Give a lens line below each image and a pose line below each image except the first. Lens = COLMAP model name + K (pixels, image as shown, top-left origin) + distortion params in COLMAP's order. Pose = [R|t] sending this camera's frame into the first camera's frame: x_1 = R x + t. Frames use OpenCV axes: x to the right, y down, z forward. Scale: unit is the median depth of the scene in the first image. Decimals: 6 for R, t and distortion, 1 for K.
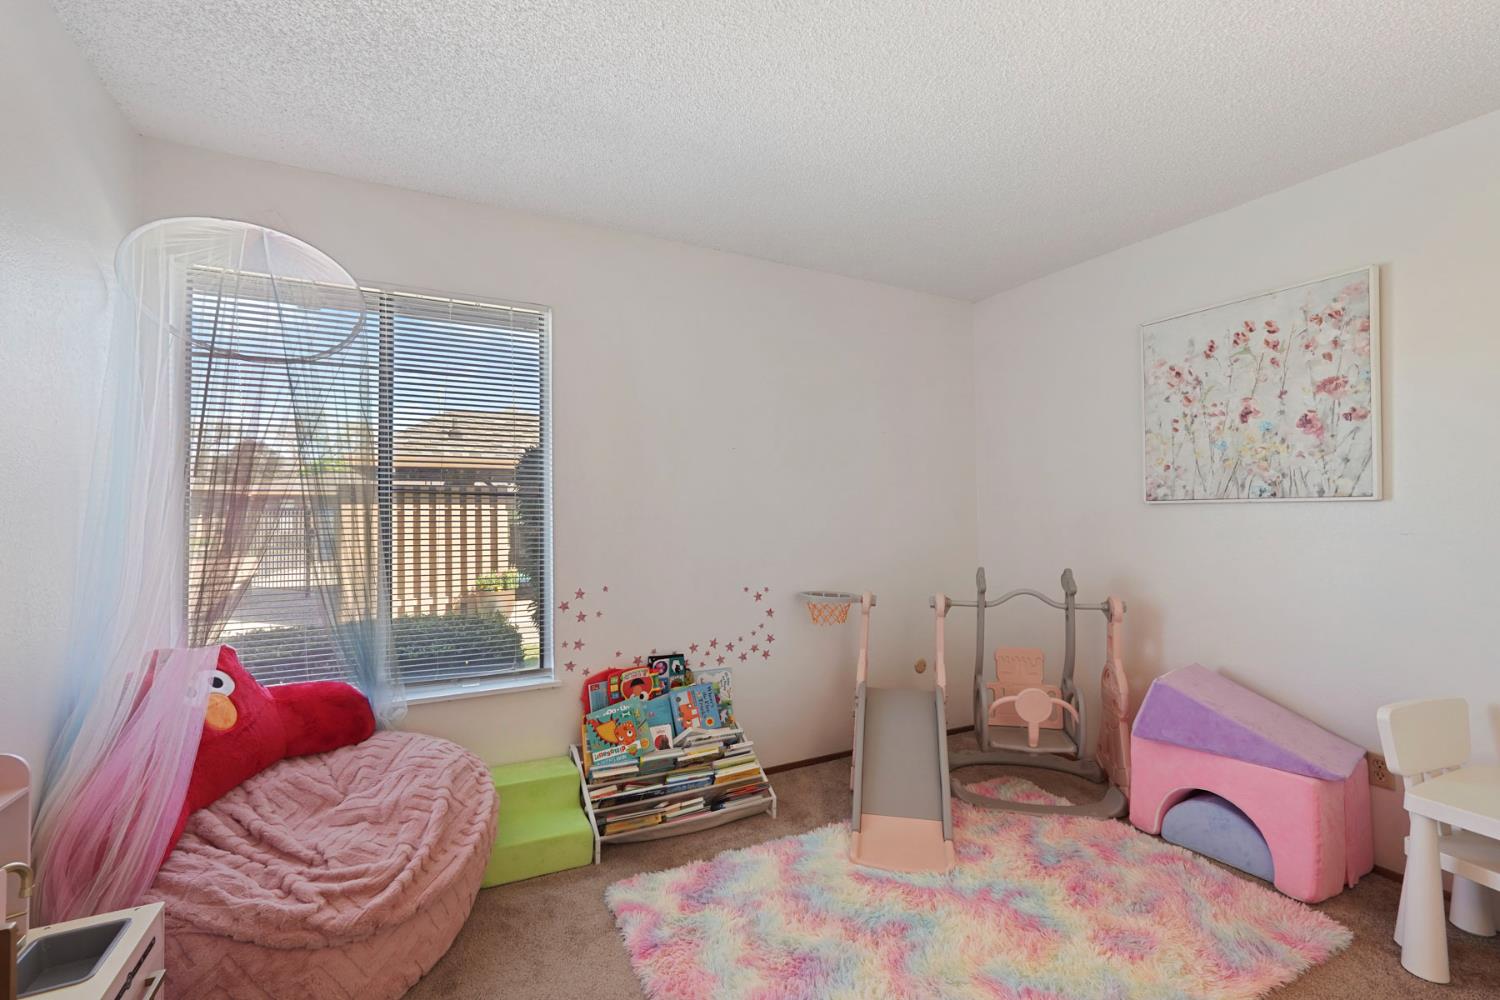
lens RADIAL K [[676.9, 0, 742.8], [0, 676.9, 504.2], [0, 0, 1]] dist [0.001689, 0.000414]
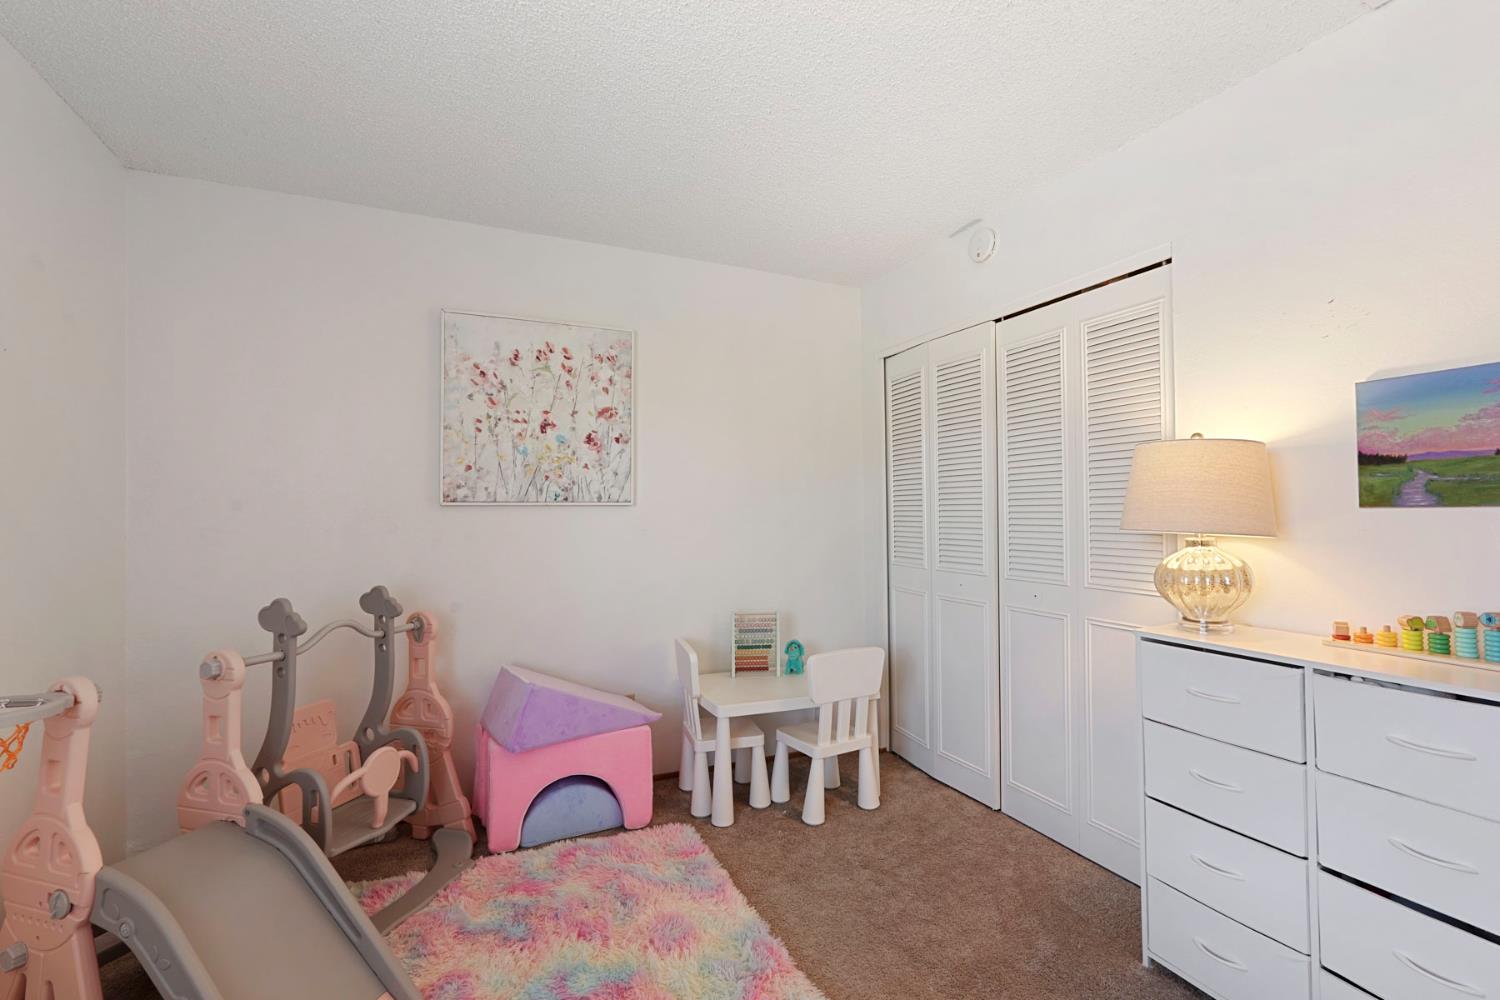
lens RADIAL K [[676.9, 0, 742.8], [0, 676.9, 504.2], [0, 0, 1]] dist [0.001689, 0.000414]
pose [[0.044915, 0.019254, 0.998805, -0.346351], [-0.007914, 0.999790, -0.018917, 0.013797], [-0.998959, -0.007055, 0.045058, 0.636448]]
